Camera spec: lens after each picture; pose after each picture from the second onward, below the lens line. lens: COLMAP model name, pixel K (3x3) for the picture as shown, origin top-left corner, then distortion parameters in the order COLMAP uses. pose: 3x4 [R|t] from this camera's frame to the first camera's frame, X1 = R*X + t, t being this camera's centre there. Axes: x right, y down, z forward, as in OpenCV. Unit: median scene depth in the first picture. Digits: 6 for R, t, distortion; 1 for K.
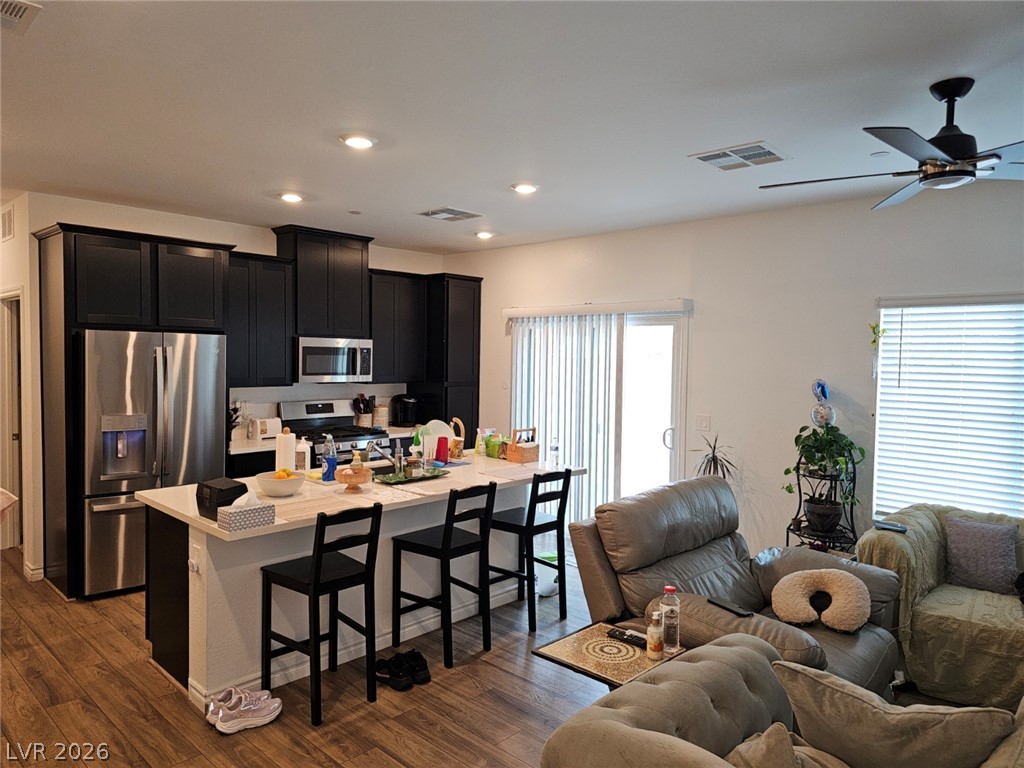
lens RADIAL K [[696.5, 0, 512.0], [0, 696.5, 384.0], [0, 0, 1]] dist [0.031165, -0.000807]
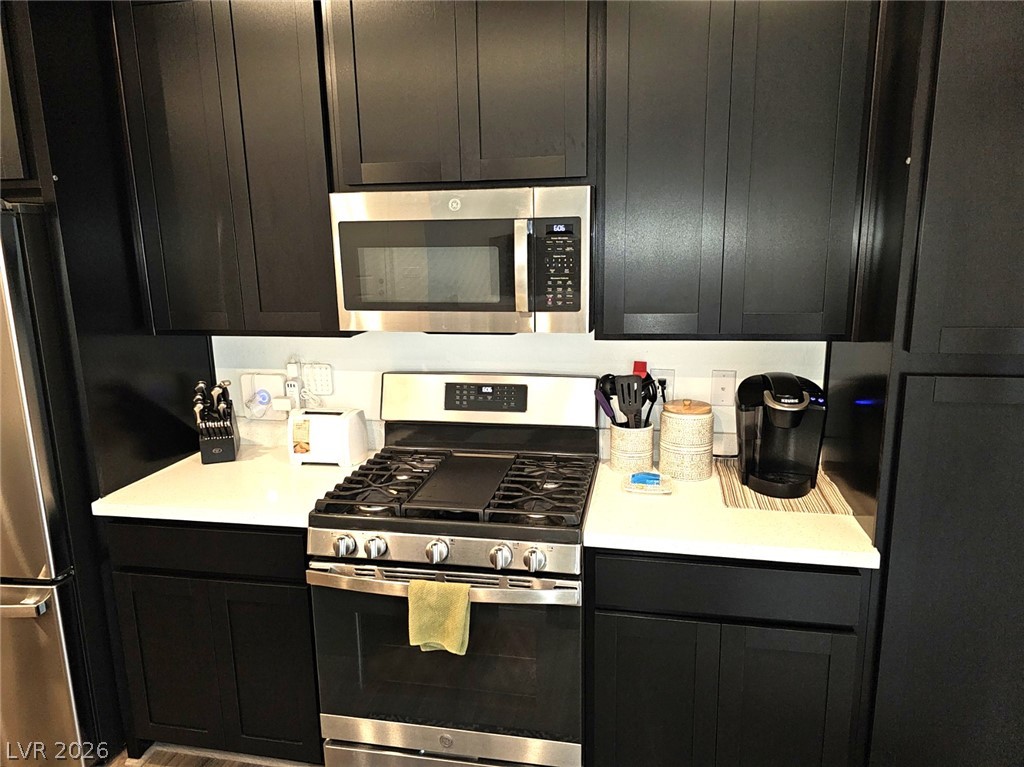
lens RADIAL K [[696.5, 0, 512.0], [0, 696.5, 383.5], [0, 0, 1]] dist [0.031165, -0.000807]
pose [[0.527310, 0.145168, -0.837180, 0.032479], [-0.009162, 0.986211, 0.165239, -0.032931], [0.849624, -0.079462, 0.521369, 0.871762]]
